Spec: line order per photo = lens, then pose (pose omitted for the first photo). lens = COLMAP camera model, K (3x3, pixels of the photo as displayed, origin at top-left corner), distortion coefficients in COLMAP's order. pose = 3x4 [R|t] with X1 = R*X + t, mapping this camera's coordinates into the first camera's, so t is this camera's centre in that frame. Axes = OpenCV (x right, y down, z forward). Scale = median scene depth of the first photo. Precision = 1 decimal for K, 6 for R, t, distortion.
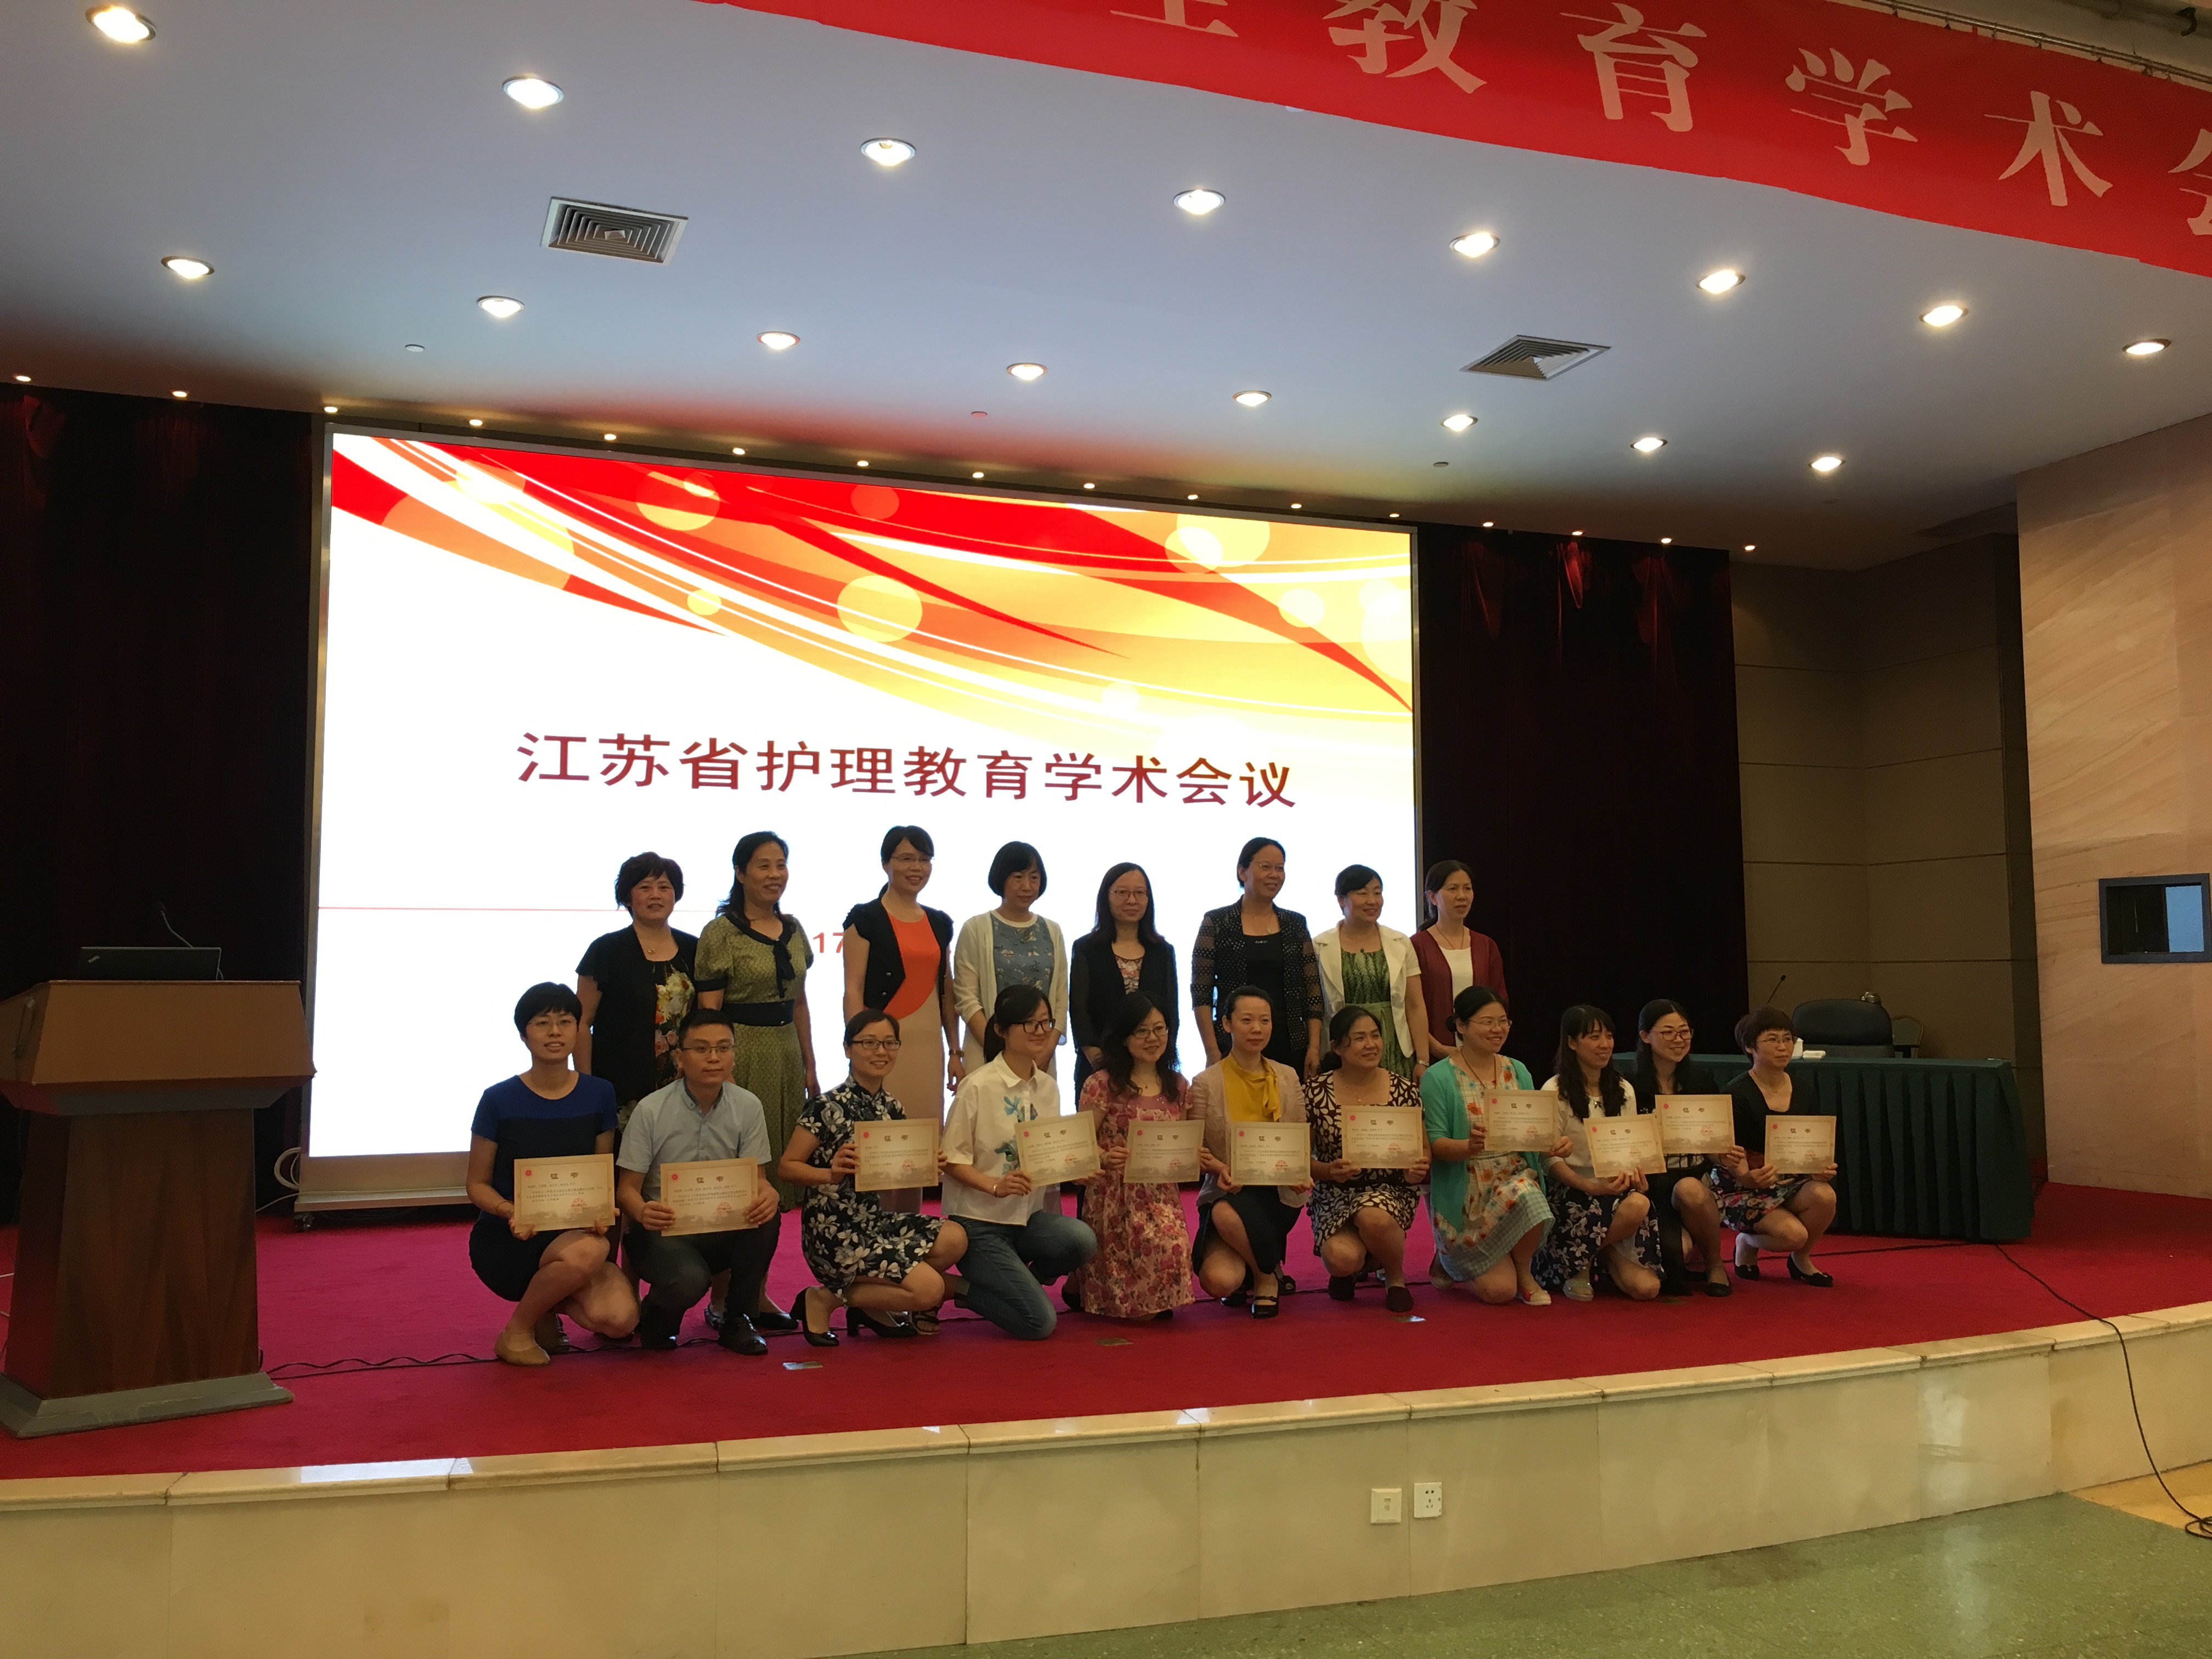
lens RADIAL K [[1890.2, 0, 1108.3], [0, 1890.2, 807.9], [0, 0, 1]] dist [0.057162, -0.091401]
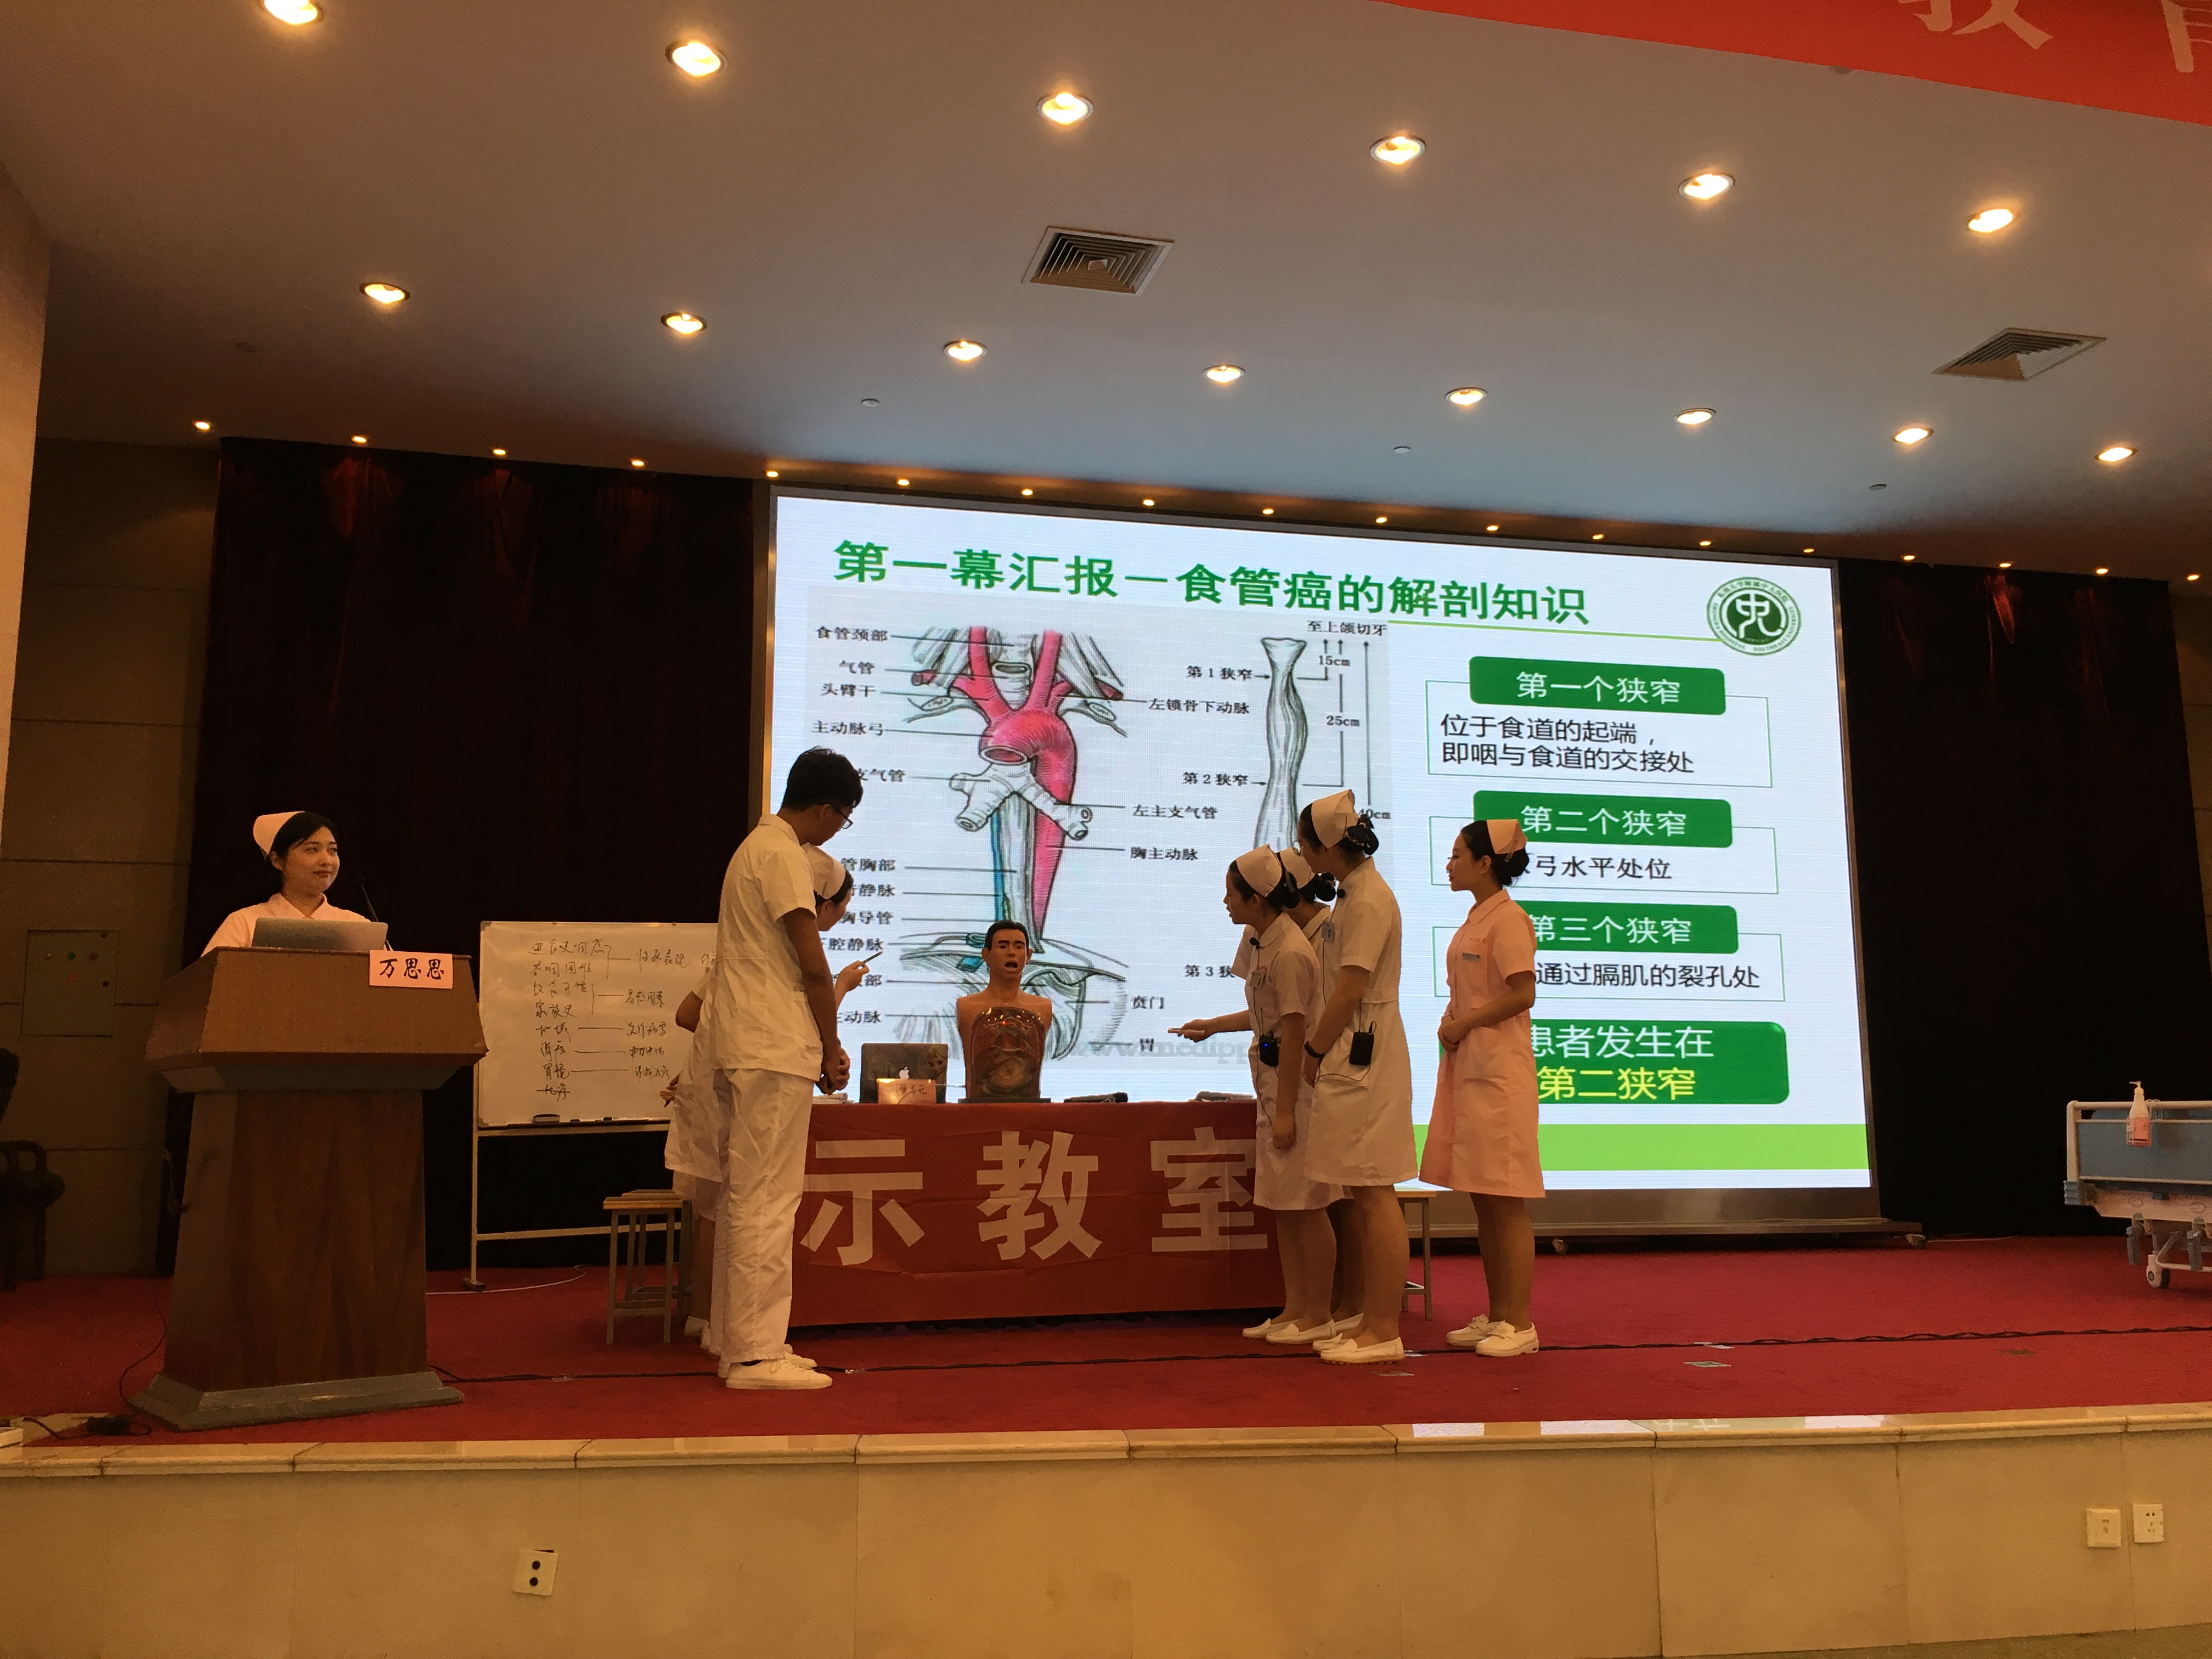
lens RADIAL K [[1890.2, 0, 1077.2], [0, 1890.2, 814.3], [0, 0, 1]] dist [0.057162, -0.091401]
pose [[0.990751, -0.019148, -0.134334, -0.111170], [0.010744, 0.997955, -0.063009, 0.043828], [0.135266, 0.060983, 0.988931, 0.012648]]
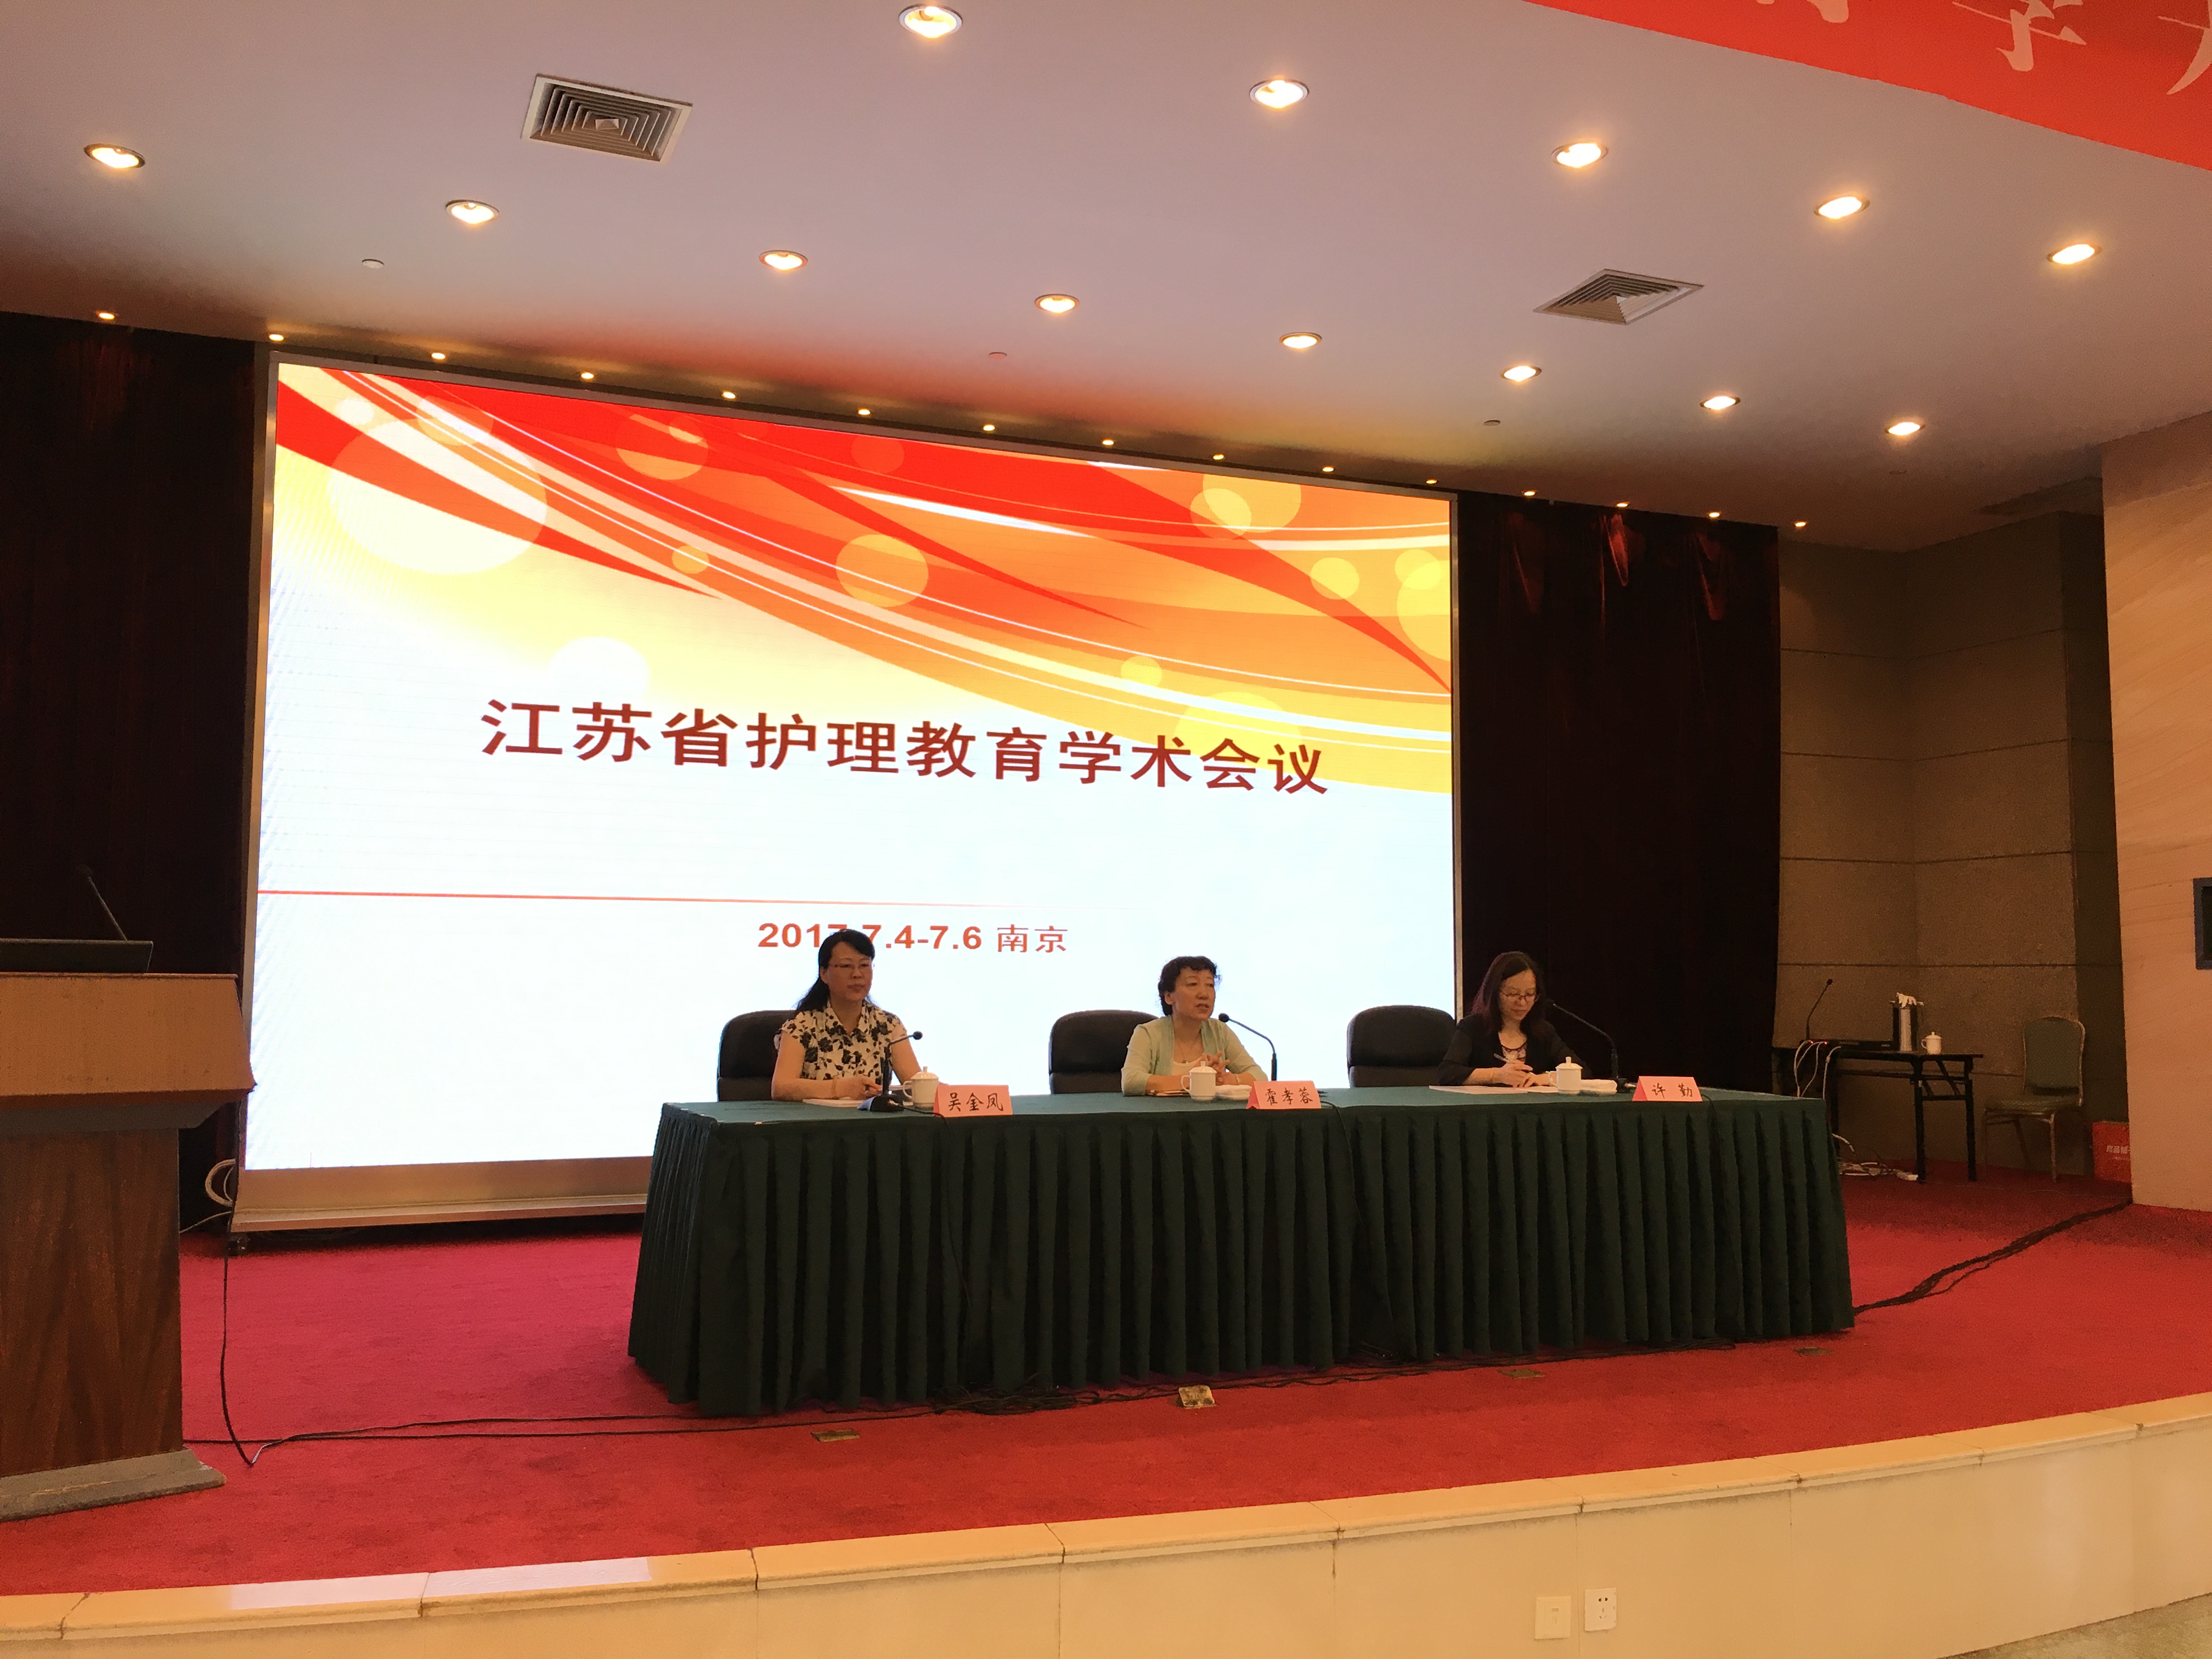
lens RADIAL K [[1890.2, 0, 1104.9], [0, 1890.2, 811.2], [0, 0, 1]] dist [0.057162, -0.091401]
pose [[0.999609, 0.009954, 0.026115, -0.040071], [-0.010027, 0.999946, 0.002698, 0.007996], [-0.026087, -0.002959, 0.999655, 0.093705]]
